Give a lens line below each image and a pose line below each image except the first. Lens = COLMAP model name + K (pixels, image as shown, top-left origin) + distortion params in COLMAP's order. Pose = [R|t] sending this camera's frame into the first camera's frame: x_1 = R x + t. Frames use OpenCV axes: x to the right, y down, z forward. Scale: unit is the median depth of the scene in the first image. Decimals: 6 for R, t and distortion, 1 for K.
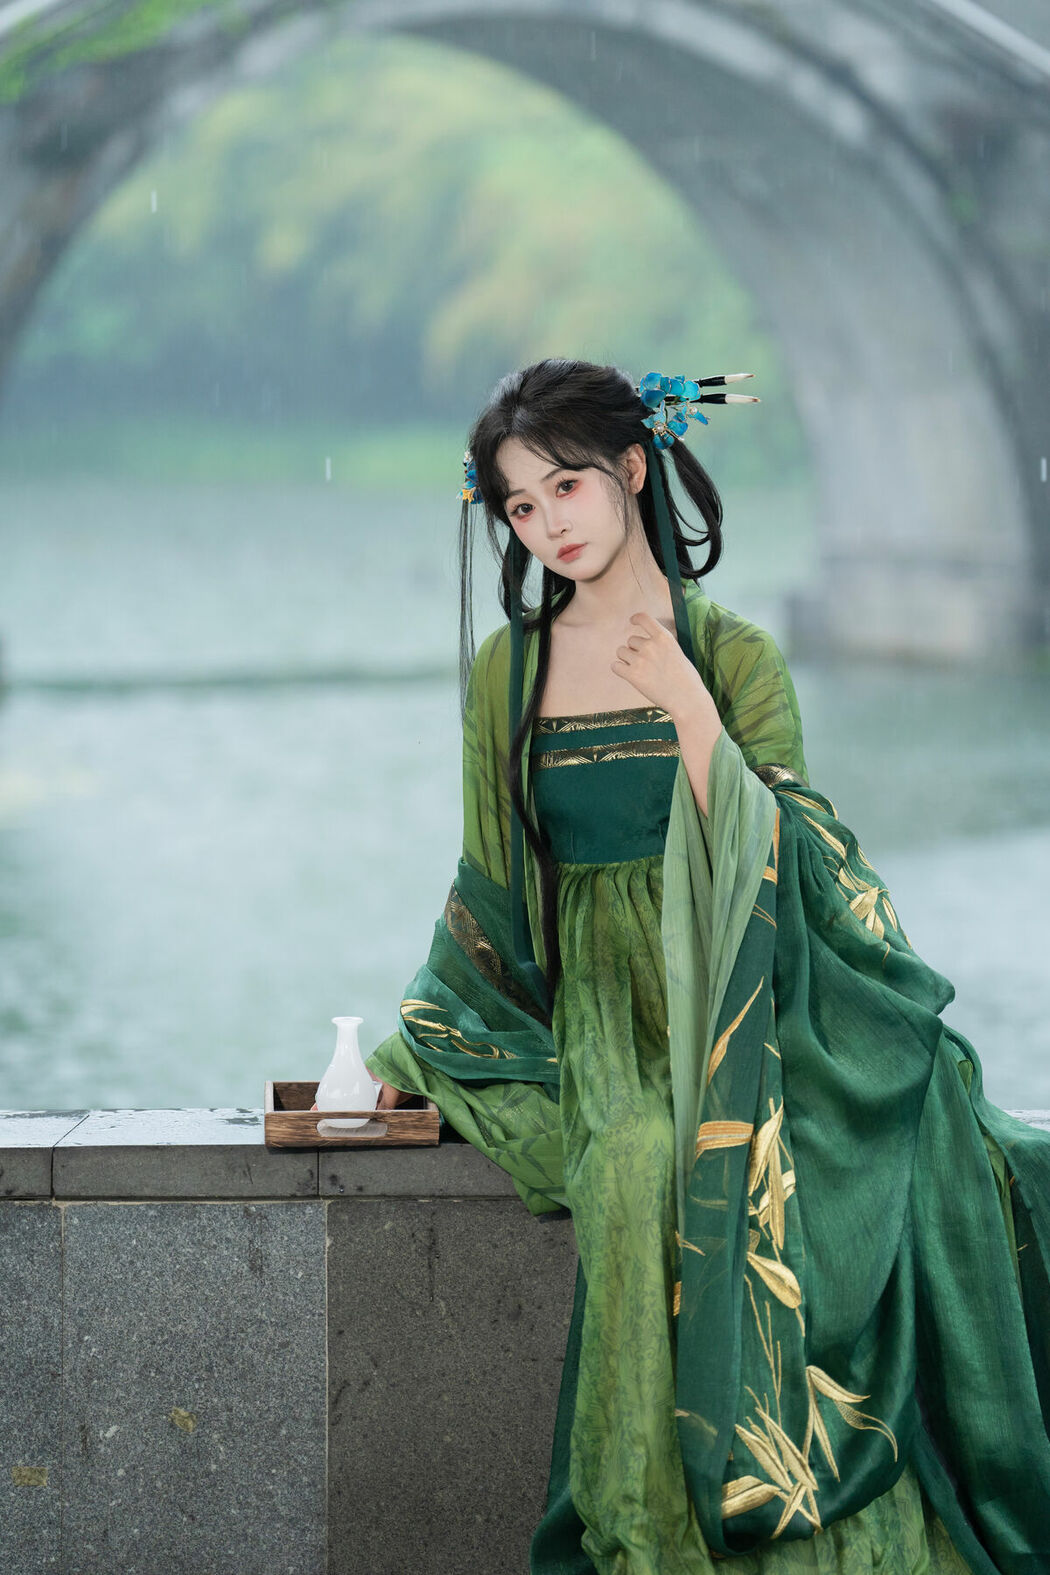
lens RADIAL K [[6163.0, 0, 500.9], [0, 6163.0, 740.2], [0, 0, 1]] dist [0.654953, 0.000000]
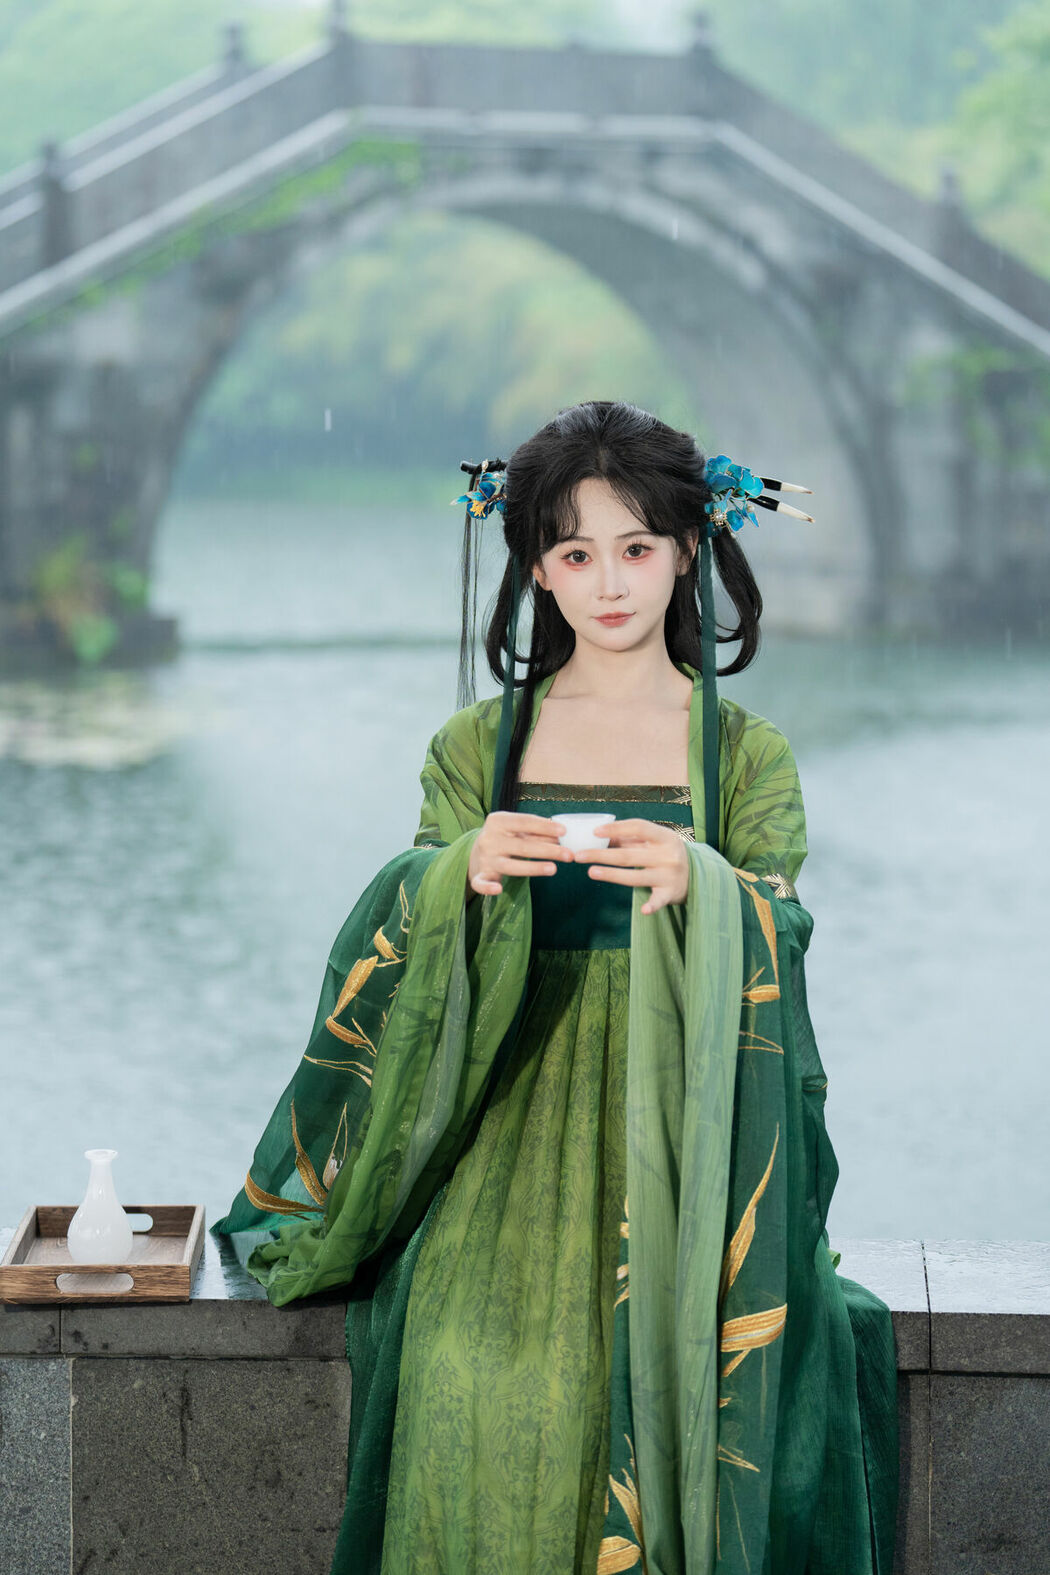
lens RADIAL K [[3739.5, 0, 540.3], [0, 3739.5, 785.3], [0, 0, 1]] dist [0.030584, 0.000000]
pose [[0.999978, 0.005477, -0.003734, 0.043438], [-0.005348, 0.999412, 0.033874, -0.030082], [0.003917, -0.033853, 0.999419, 0.444876]]
